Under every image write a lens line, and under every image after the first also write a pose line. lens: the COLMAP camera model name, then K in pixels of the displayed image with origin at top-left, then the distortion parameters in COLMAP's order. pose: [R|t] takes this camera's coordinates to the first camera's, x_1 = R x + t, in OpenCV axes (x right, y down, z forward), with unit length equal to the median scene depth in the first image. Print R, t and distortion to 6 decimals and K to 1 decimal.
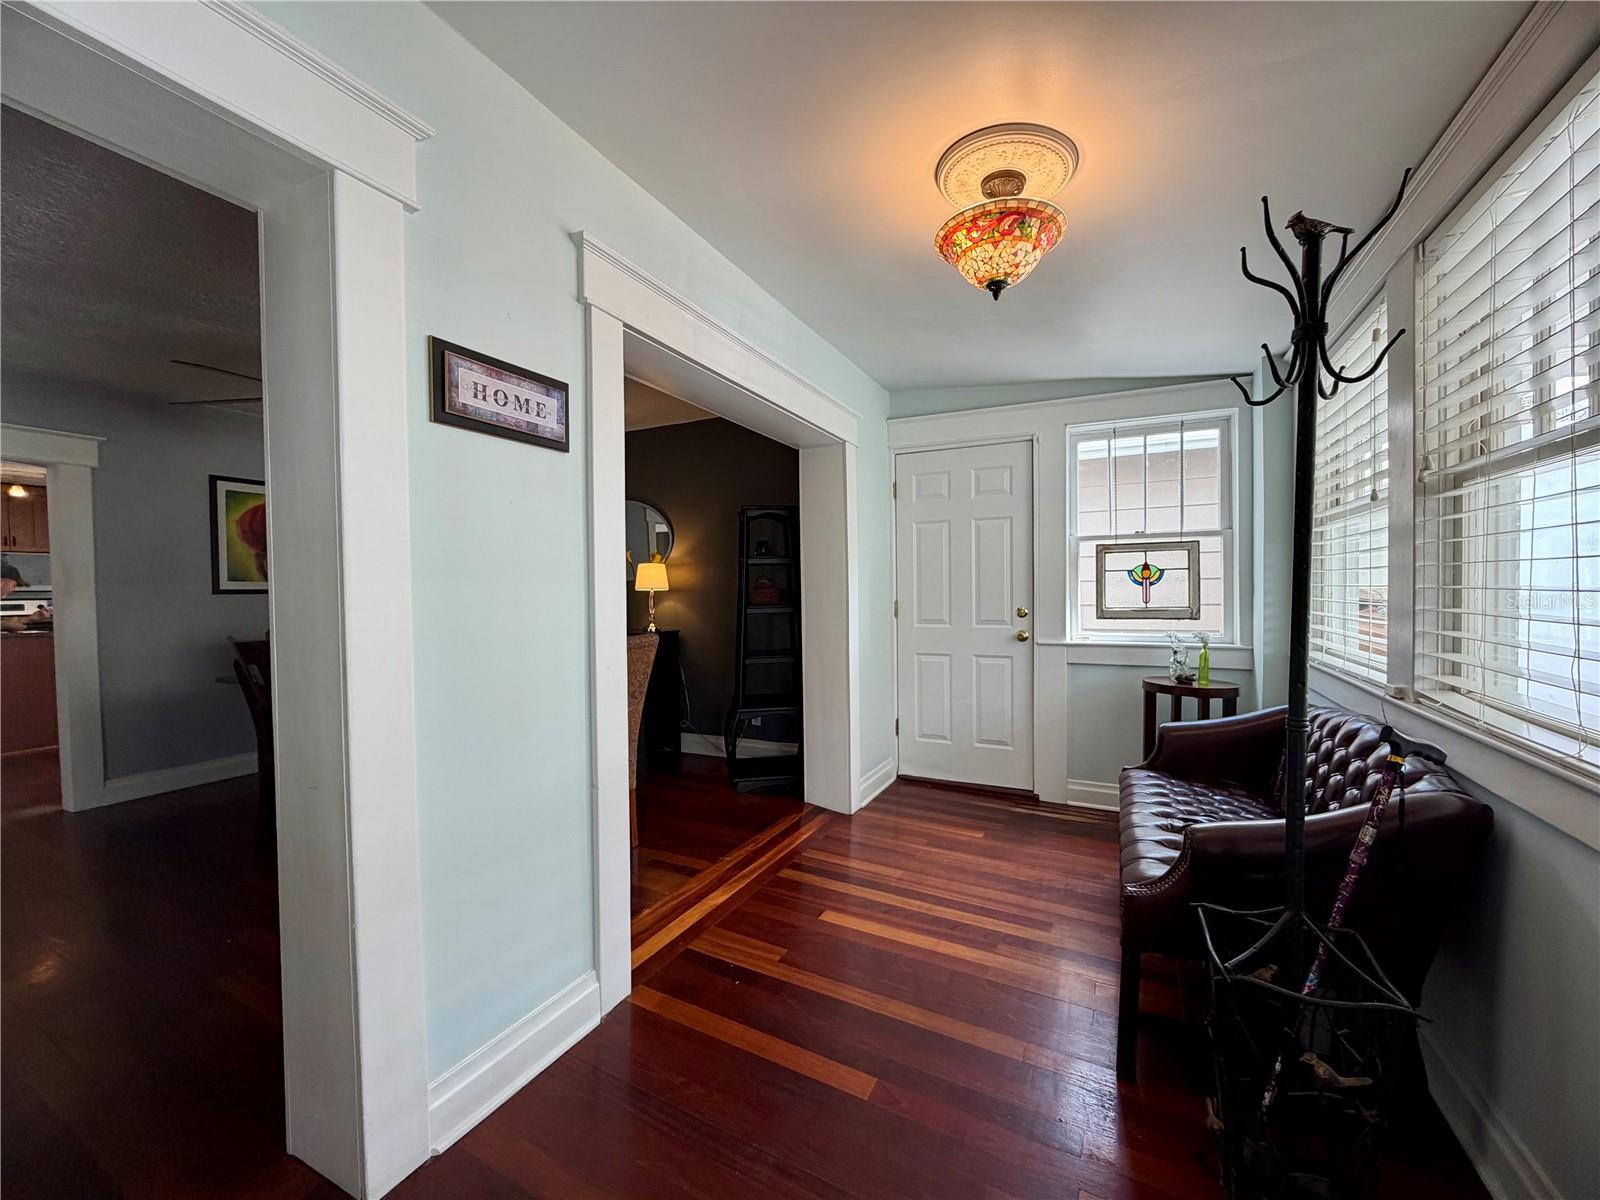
lens RADIAL K [[638.1, 0, 797.0], [0, 638.1, 603.7], [0, 0, 1]] dist [-0.000937, 0.000002]
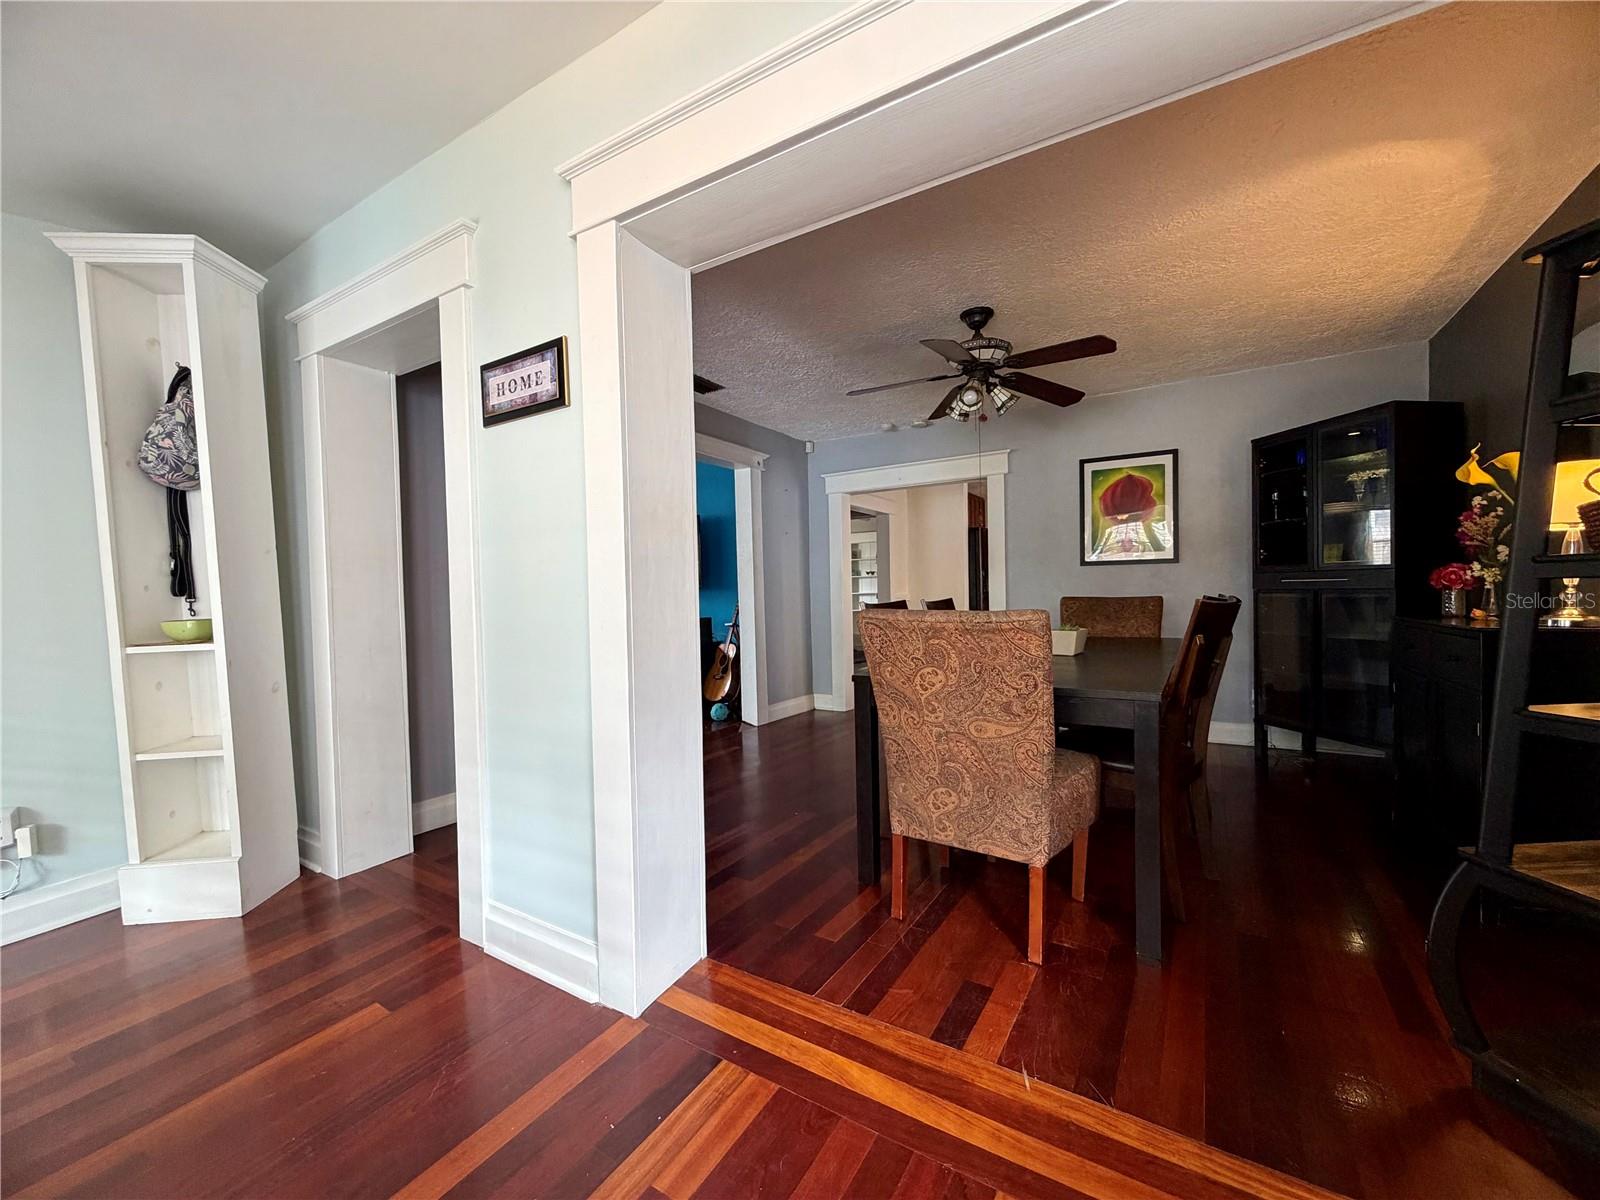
lens RADIAL K [[638.1, 0, 791.0], [0, 638.1, 604.1], [0, 0, 1]] dist [-0.000937, 0.000002]
pose [[-0.075639, 0.032260, -0.996613, 0.640151], [-0.000263, 0.999476, 0.032372, 0.041549], [0.997135, 0.002711, -0.075591, 1.482309]]
